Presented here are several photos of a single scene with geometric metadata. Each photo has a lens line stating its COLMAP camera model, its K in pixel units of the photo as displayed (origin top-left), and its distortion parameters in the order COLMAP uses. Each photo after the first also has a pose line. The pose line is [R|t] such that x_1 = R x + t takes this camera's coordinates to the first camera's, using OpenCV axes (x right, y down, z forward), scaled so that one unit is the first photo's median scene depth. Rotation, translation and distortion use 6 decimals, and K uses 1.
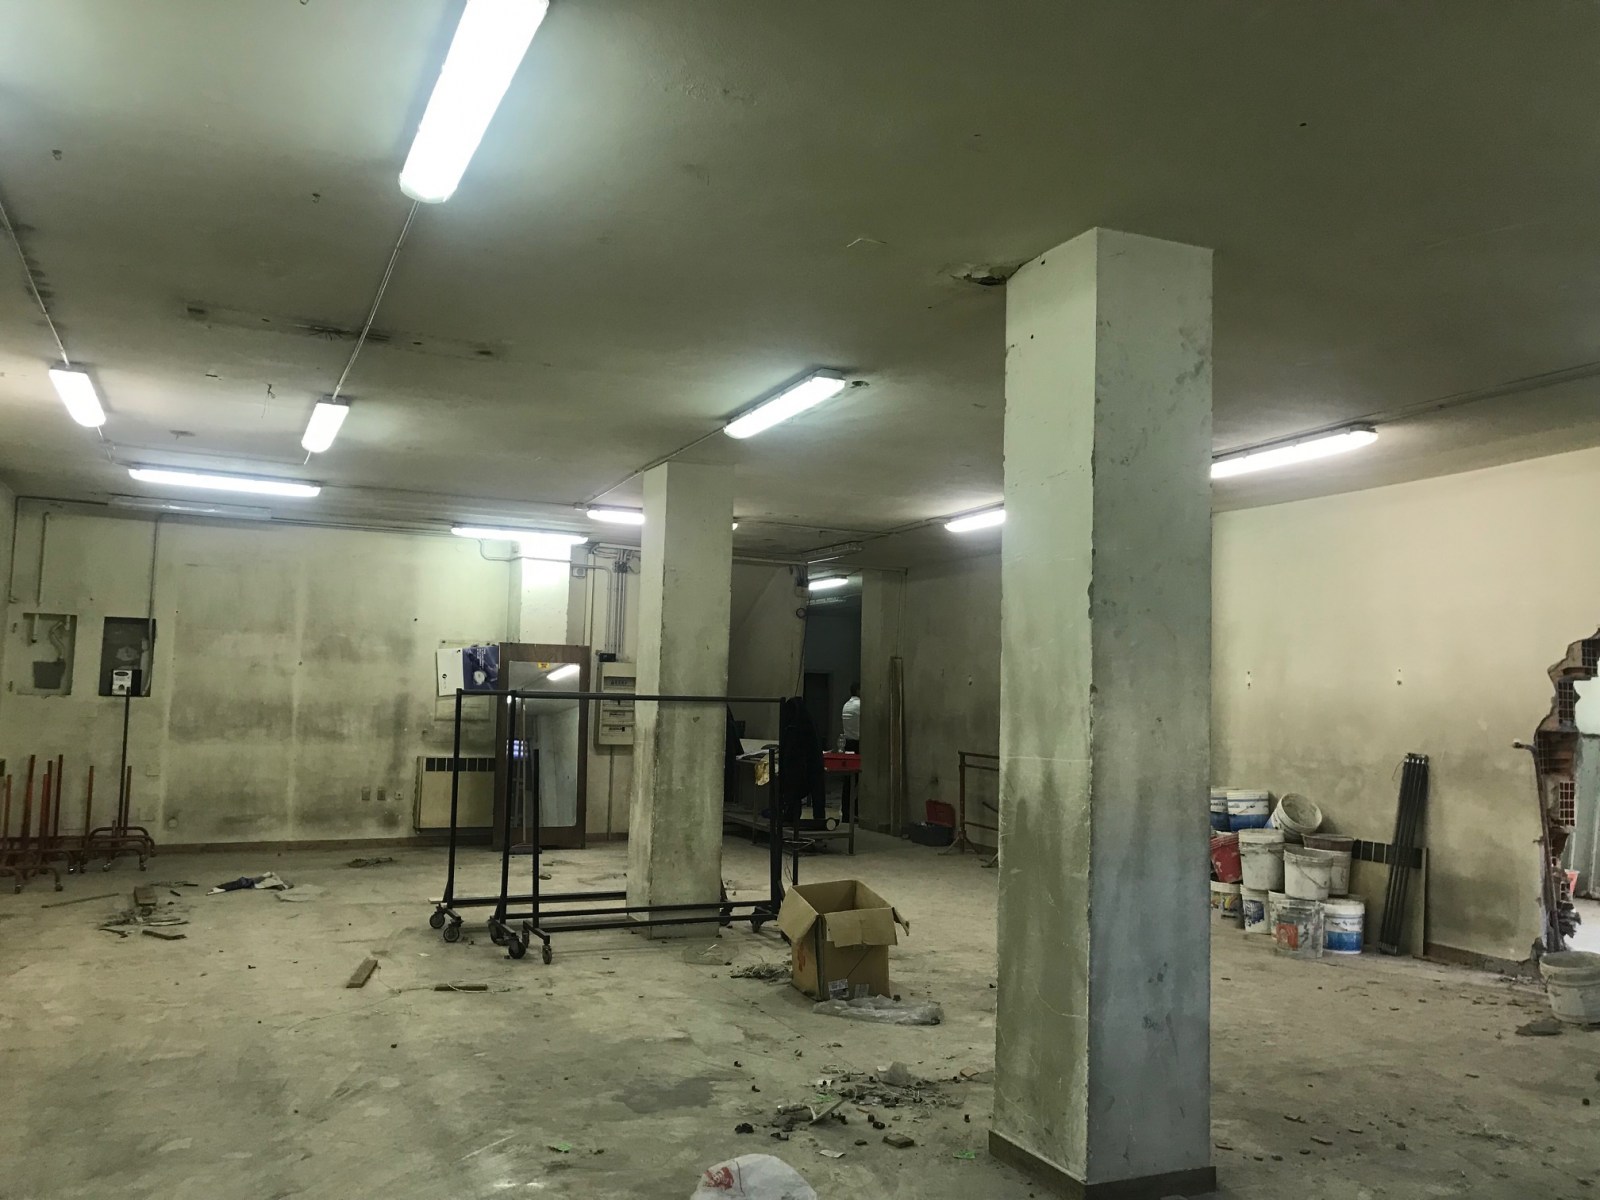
lens RADIAL K [[1311.1, 0, 805.8], [0, 1311.1, 593.4], [0, 0, 1]] dist [0.050141, -0.057753]
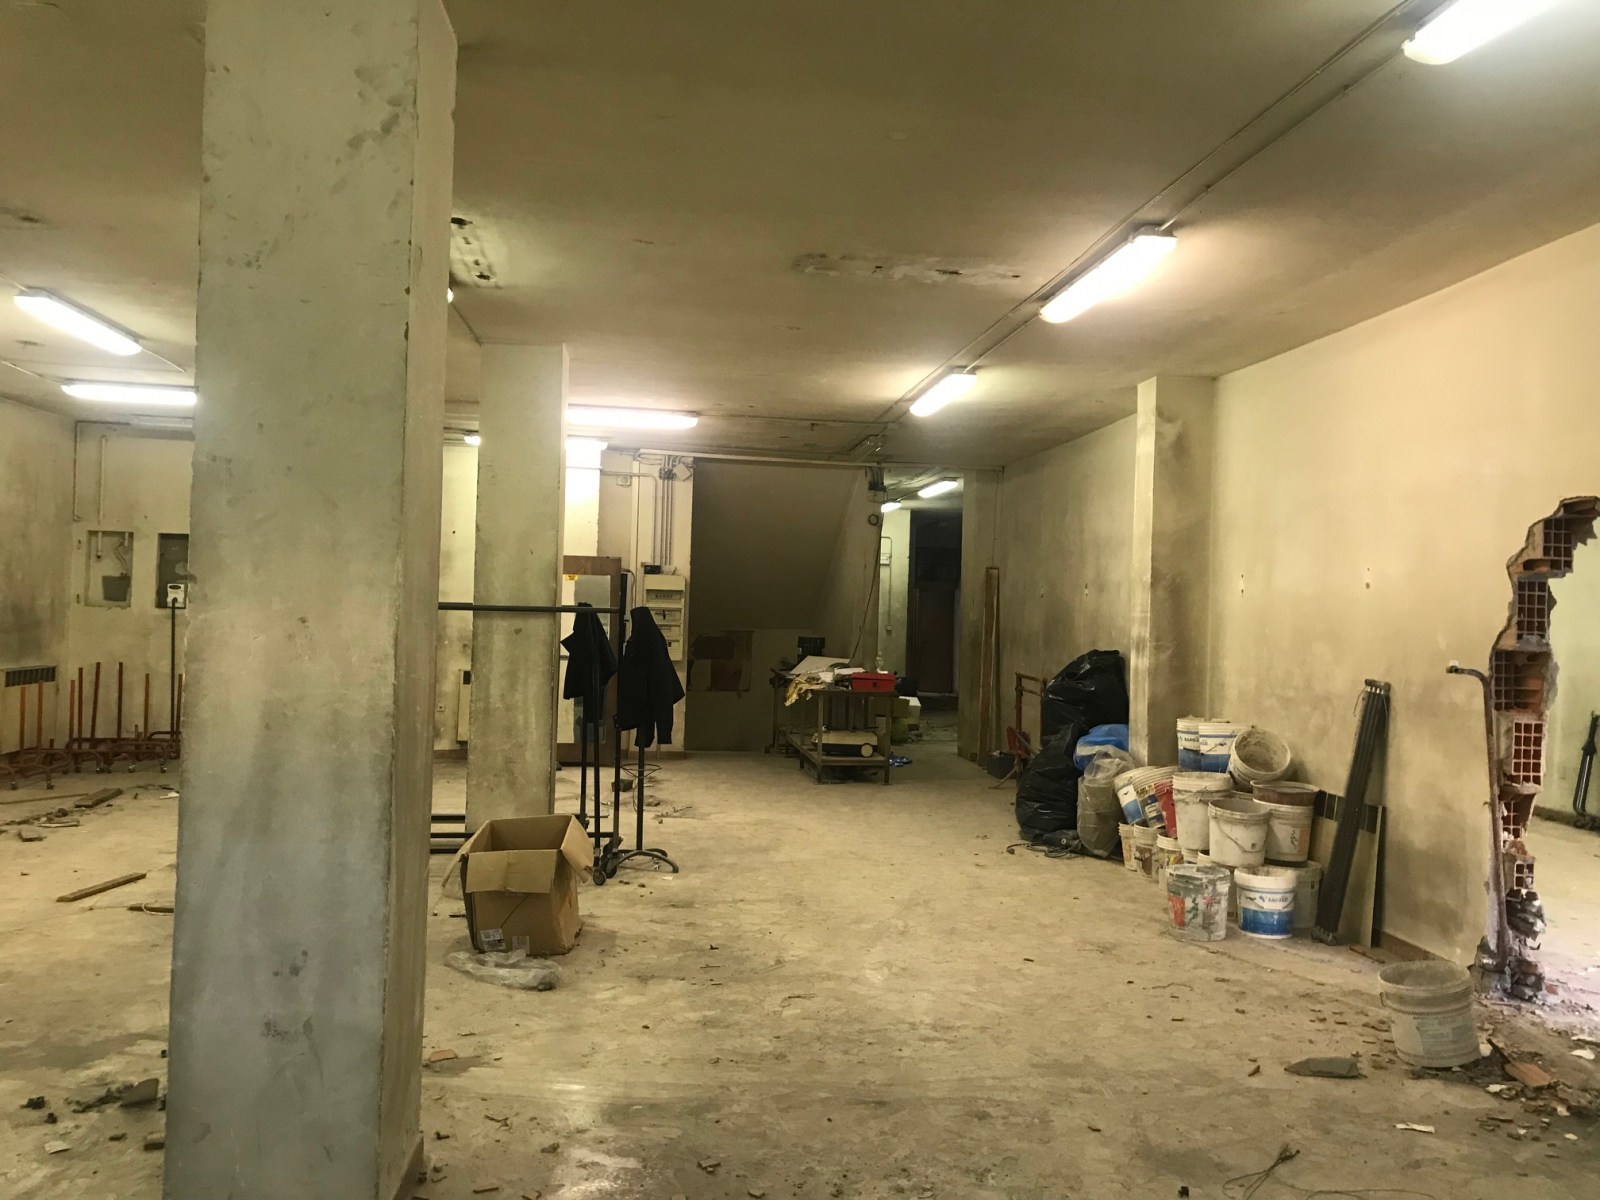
lens RADIAL K [[1311.1, 0, 805.8], [0, 1311.1, 593.4], [0, 0, 1]] dist [0.050141, -0.057753]
pose [[0.954364, -0.003981, -0.298619, 0.381198], [0.021877, 0.998157, 0.056610, 0.023534], [0.297843, -0.060560, 0.952692, 0.200224]]
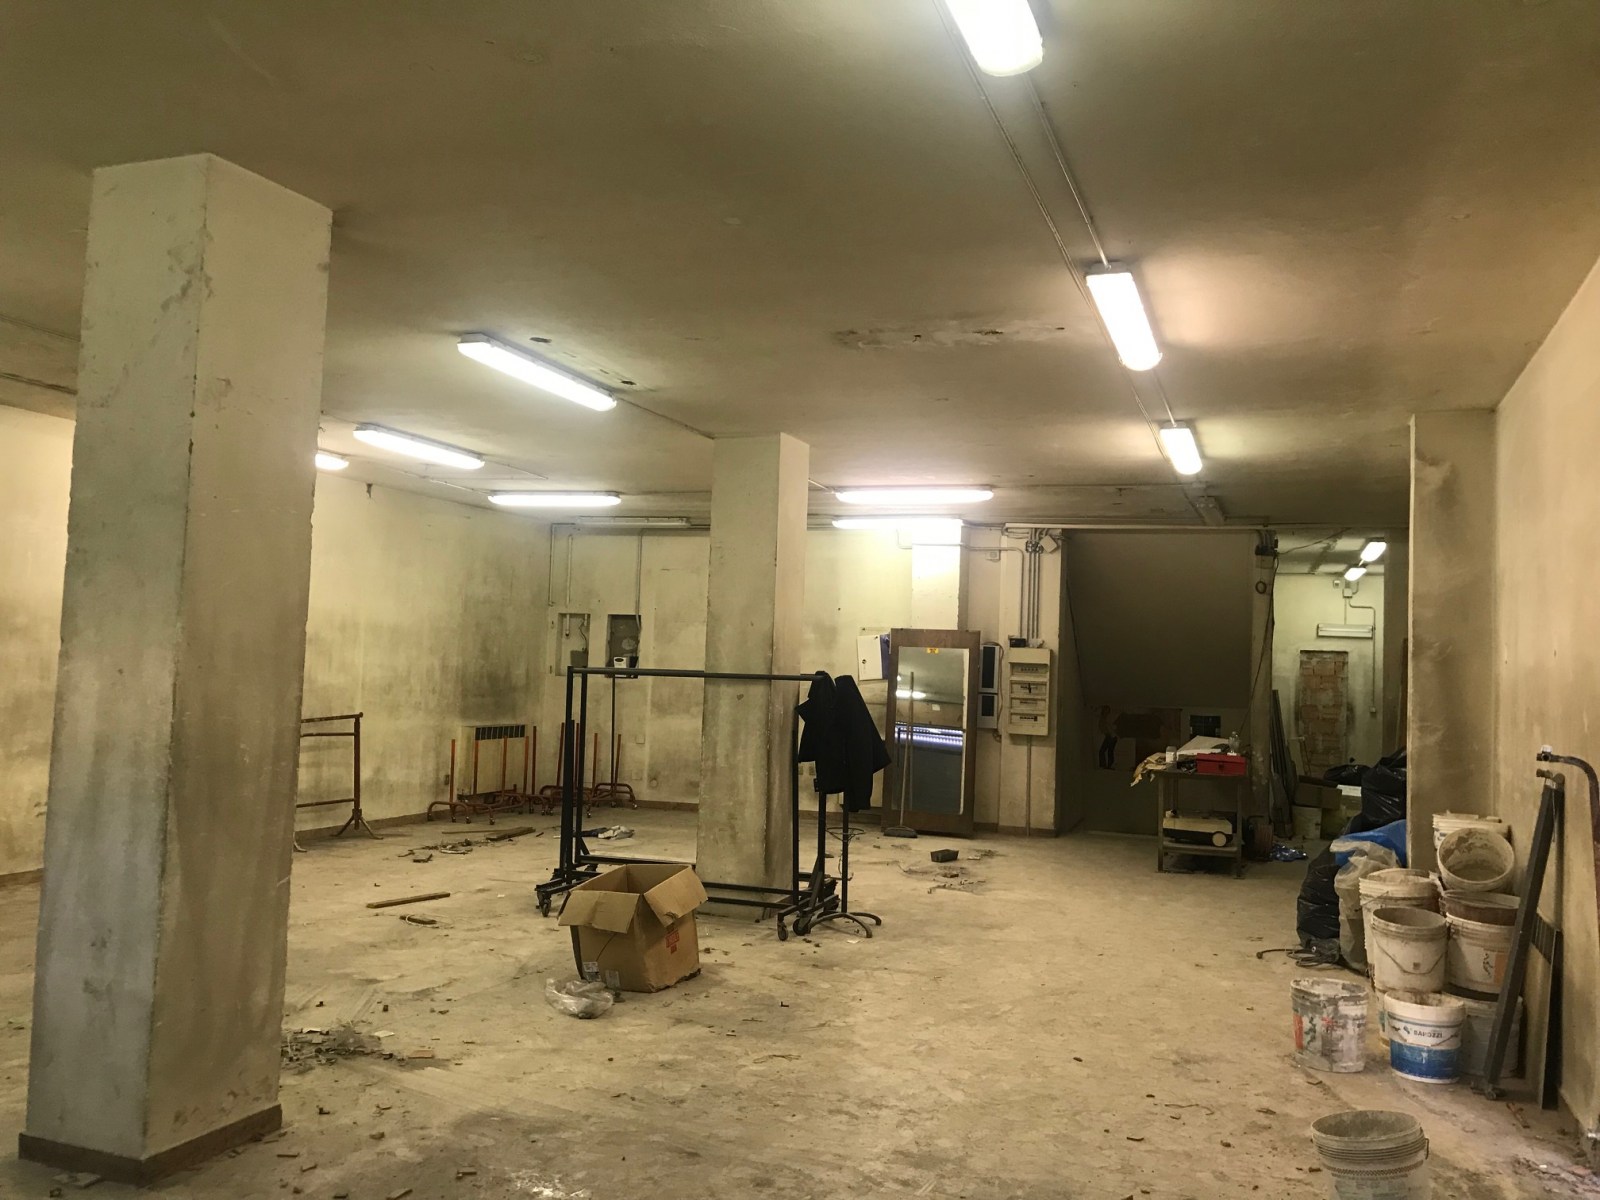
lens RADIAL K [[1311.1, 0, 805.8], [0, 1311.1, 593.4], [0, 0, 1]] dist [0.050141, -0.057753]
pose [[0.709496, -0.041765, -0.703470, 0.654654], [0.040077, 0.999018, -0.018891, 0.039531], [0.703568, -0.014790, 0.710474, 0.342726]]
